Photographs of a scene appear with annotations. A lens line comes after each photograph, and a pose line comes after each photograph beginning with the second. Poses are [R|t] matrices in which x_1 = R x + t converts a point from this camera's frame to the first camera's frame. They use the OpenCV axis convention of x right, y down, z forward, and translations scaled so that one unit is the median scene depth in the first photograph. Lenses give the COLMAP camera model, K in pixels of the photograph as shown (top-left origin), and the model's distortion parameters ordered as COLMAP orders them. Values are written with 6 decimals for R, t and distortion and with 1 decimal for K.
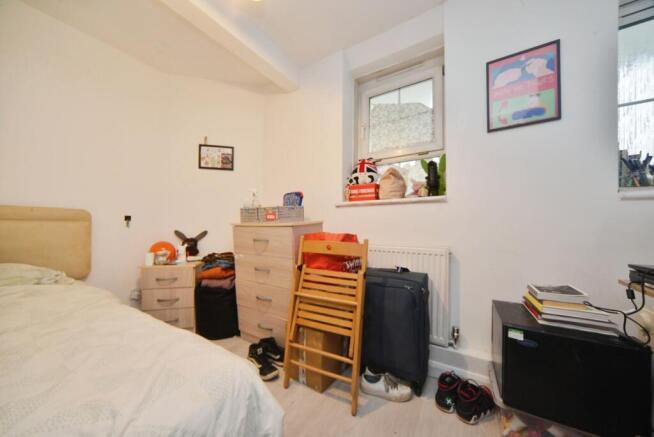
lens RADIAL K [[234.1, 0, 327.0], [0, 234.1, 218.5], [0, 0, 1]] dist [0.000161, 0.000009]
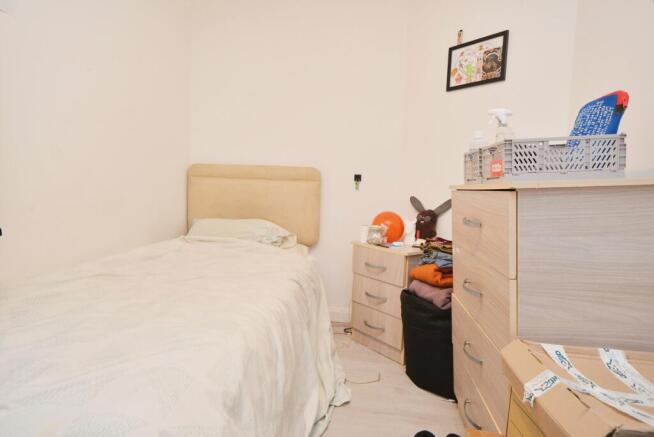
lens RADIAL K [[366.6, 0, 327.4], [0, 366.6, 210.5], [0, 0, 1]] dist [-0.002454, -0.000260]
pose [[0.409088, 0.066205, -0.910090, 0.211045], [-0.004103, 0.997488, 0.070719, 0.020803], [0.912486, -0.025197, 0.408332, 0.421678]]
